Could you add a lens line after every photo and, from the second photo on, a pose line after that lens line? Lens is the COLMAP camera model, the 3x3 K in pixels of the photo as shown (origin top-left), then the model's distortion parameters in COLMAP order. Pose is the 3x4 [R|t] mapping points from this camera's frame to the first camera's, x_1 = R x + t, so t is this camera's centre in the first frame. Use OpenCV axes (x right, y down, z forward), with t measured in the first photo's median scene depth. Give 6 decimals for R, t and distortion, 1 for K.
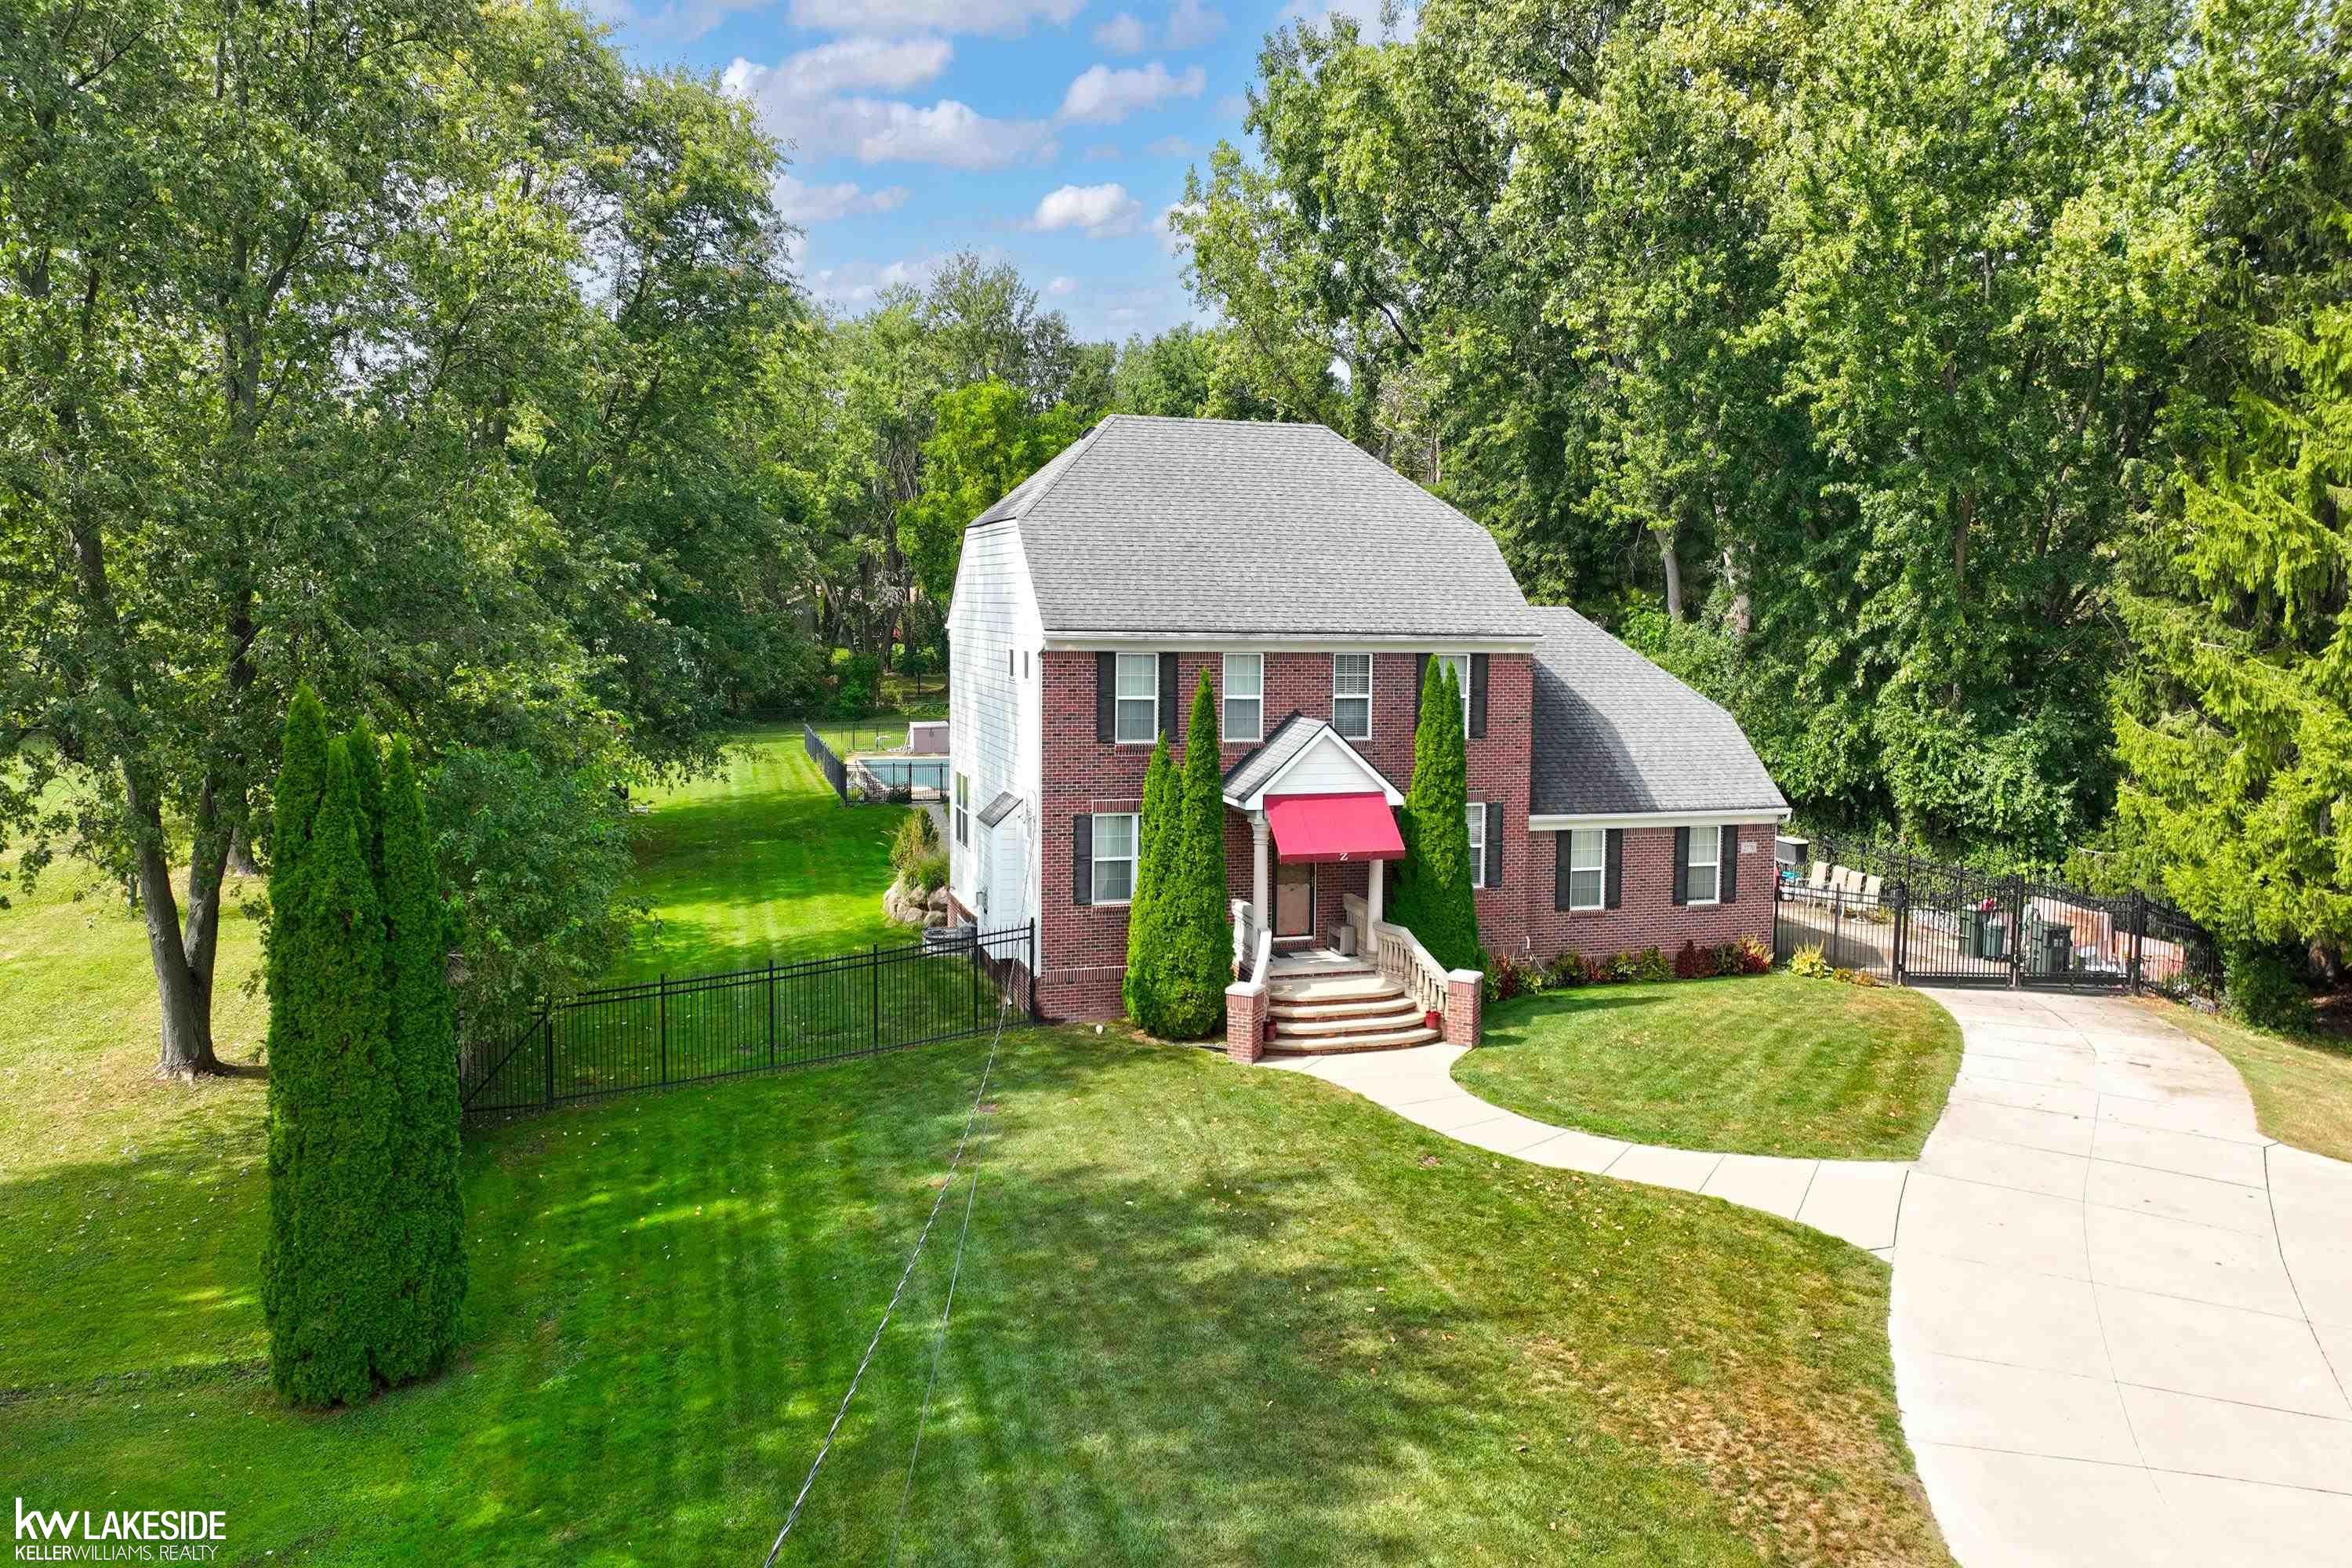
lens RADIAL K [[1658.6, 0, 1182.3], [0, 1658.6, 658.1], [0, 0, 1]] dist [0.002423, 0.002918]
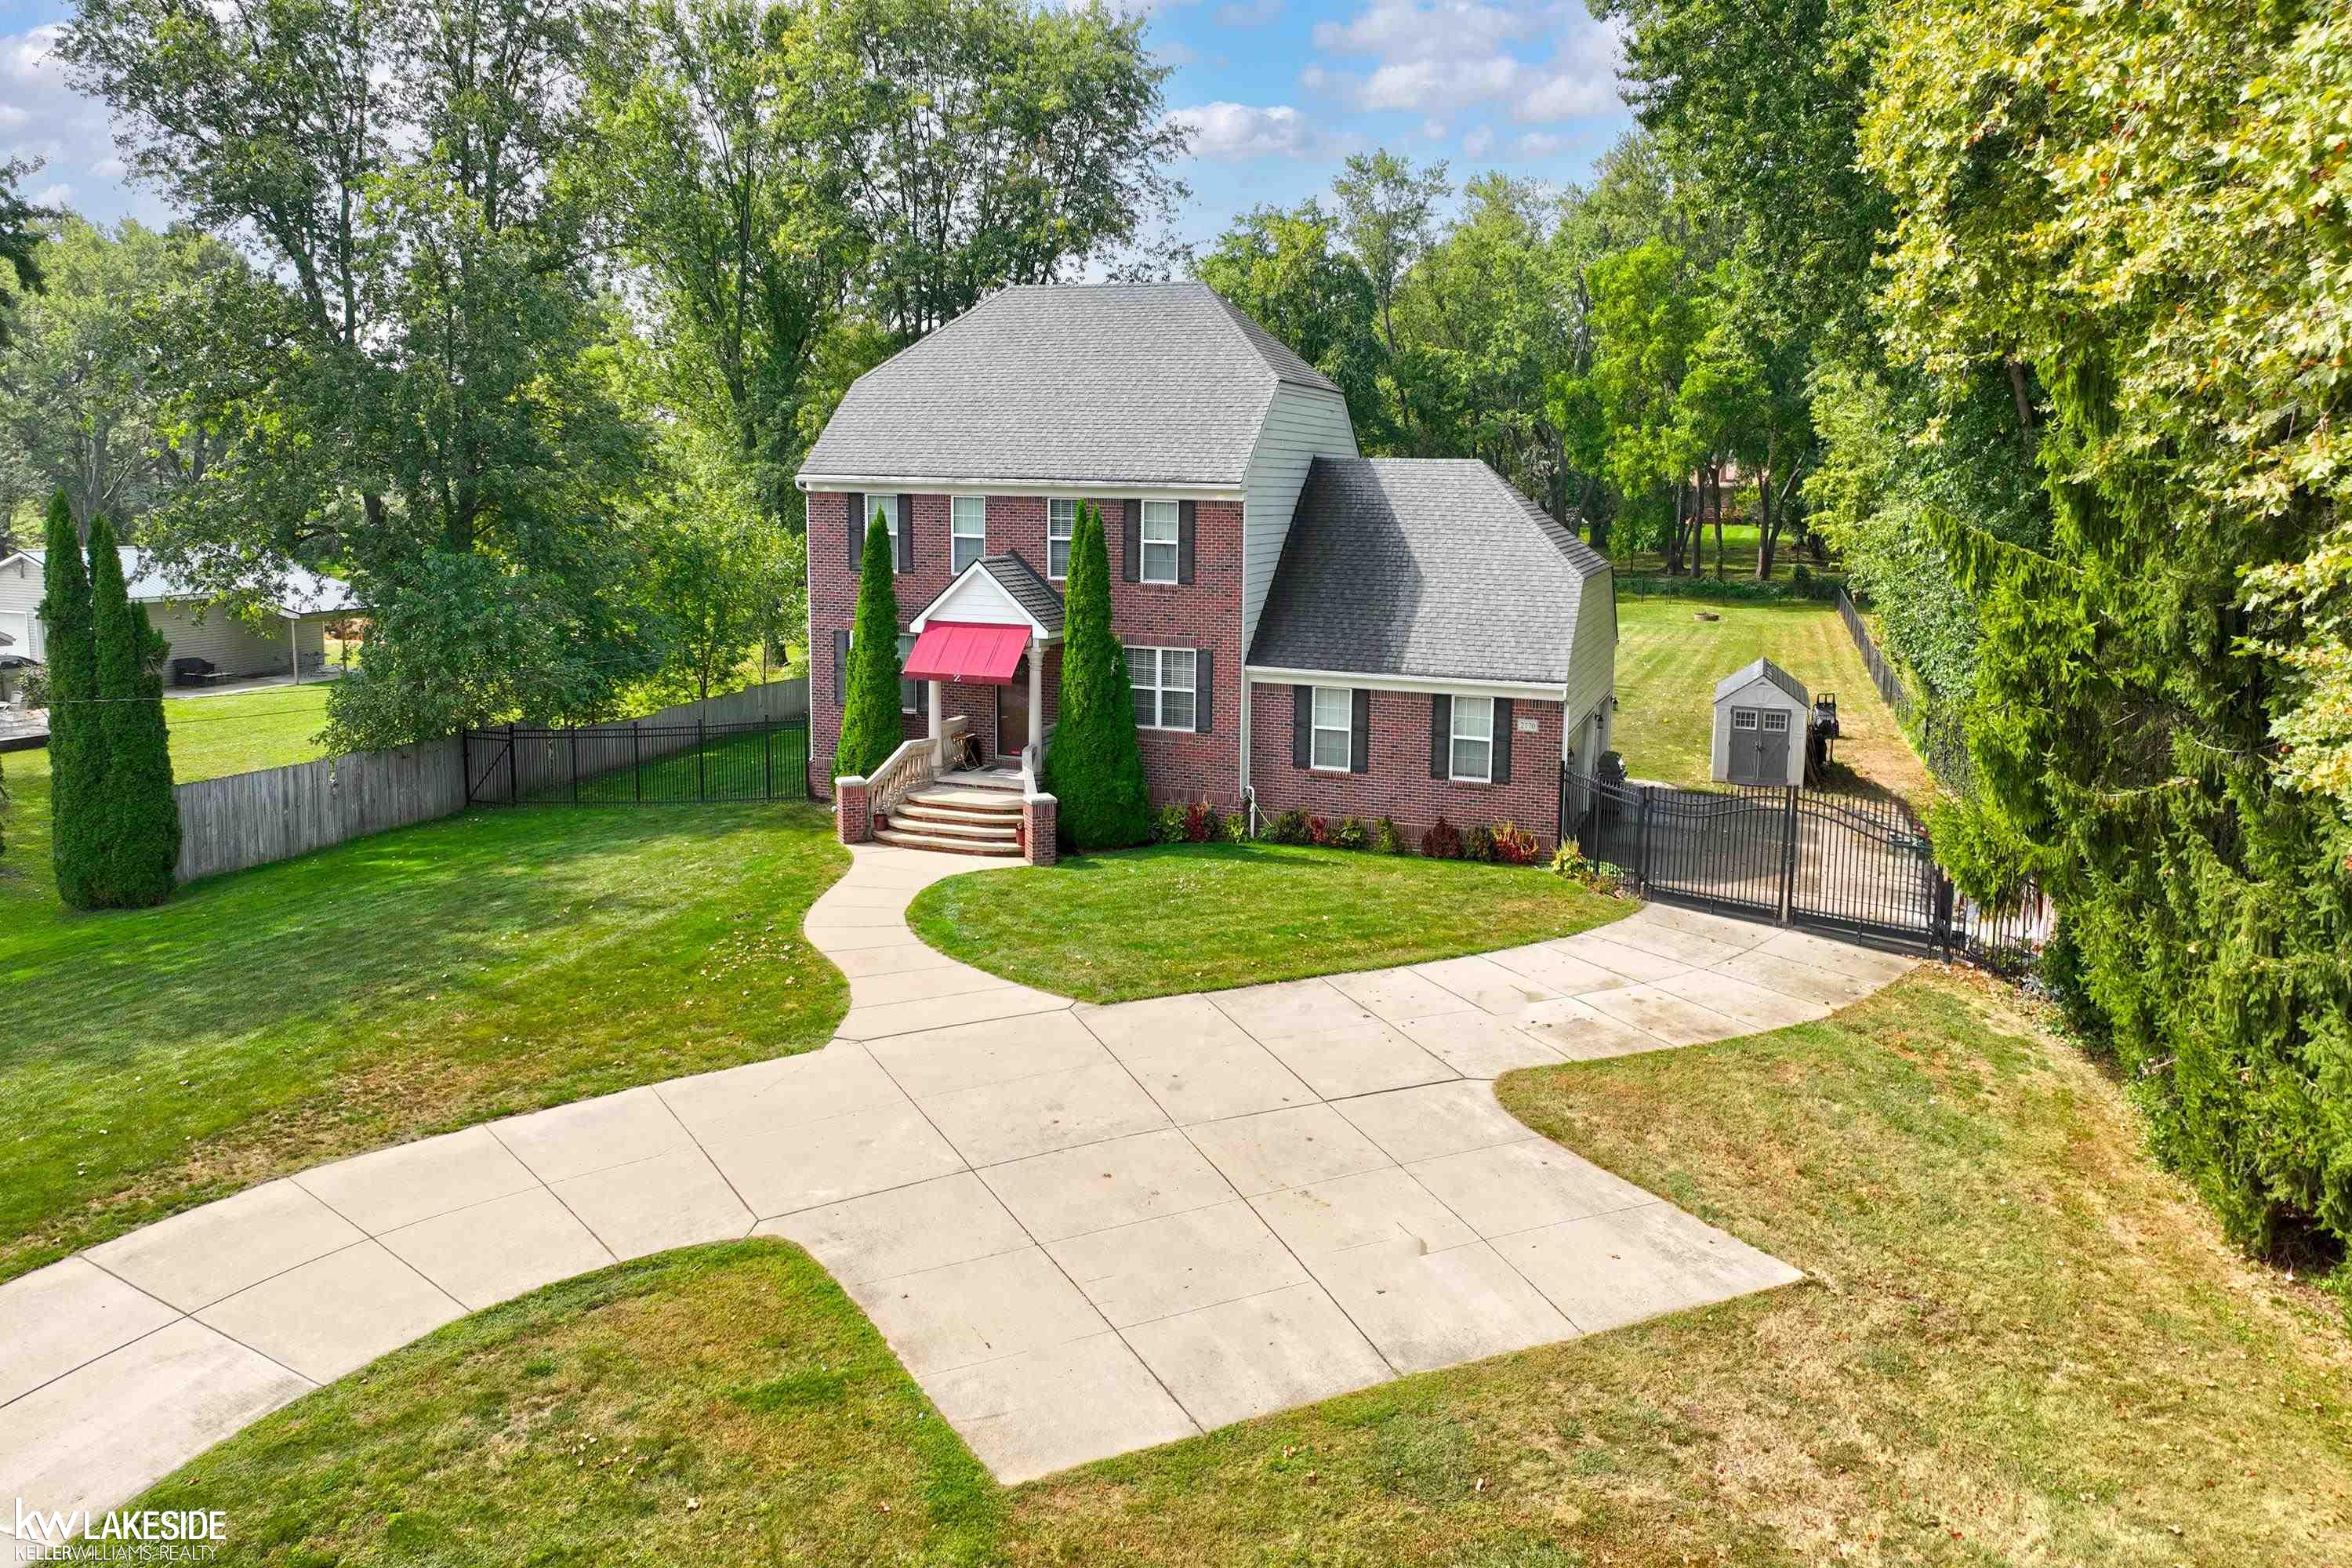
lens RADIAL K [[1658.6, 0, 1182.3], [0, 1658.6, 658.1], [0, 0, 1]] dist [0.002423, 0.002918]
pose [[0.784815, 0.066607, -0.616140, 0.852853], [-0.025753, 0.996854, 0.074961, 0.018424], [0.619195, -0.042963, 0.784061, 0.214888]]
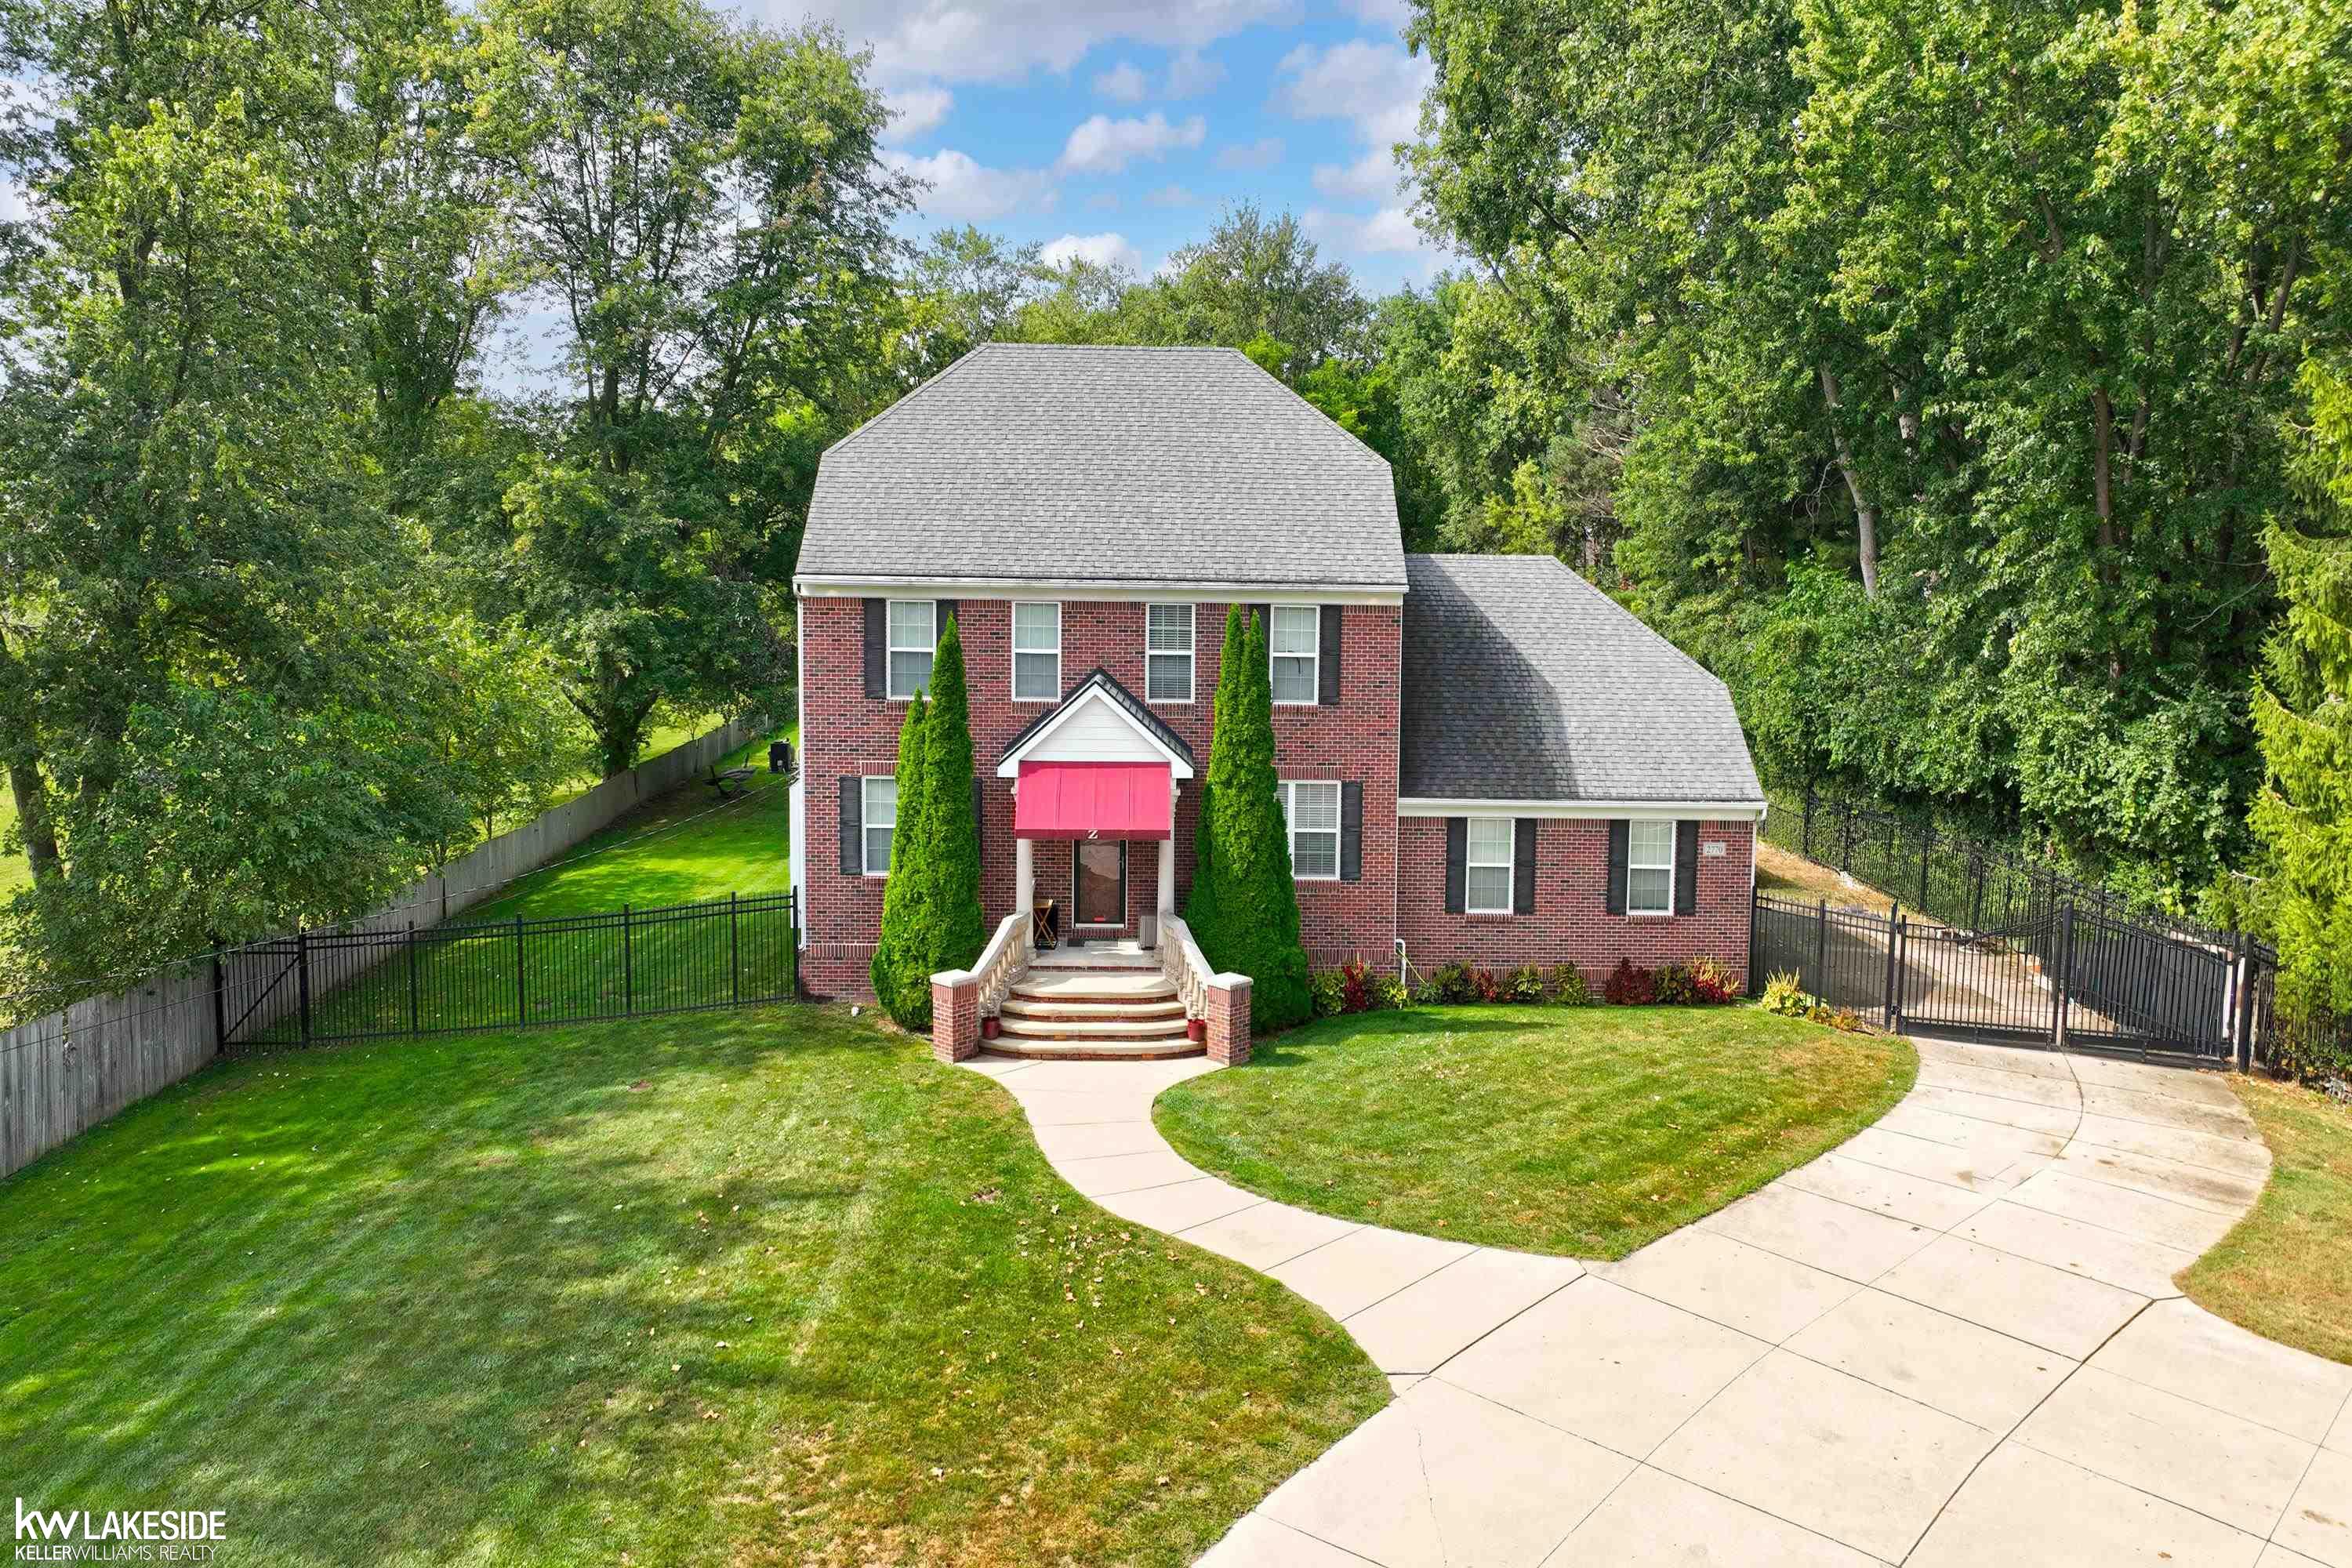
lens RADIAL K [[1658.6, 0, 1182.3], [0, 1658.6, 658.1], [0, 0, 1]] dist [0.002423, 0.002918]
pose [[0.958052, 0.014911, -0.286206, 0.370840], [-0.010661, 0.999809, 0.016400, 0.011940], [0.286396, -0.012661, 0.958028, 0.172607]]
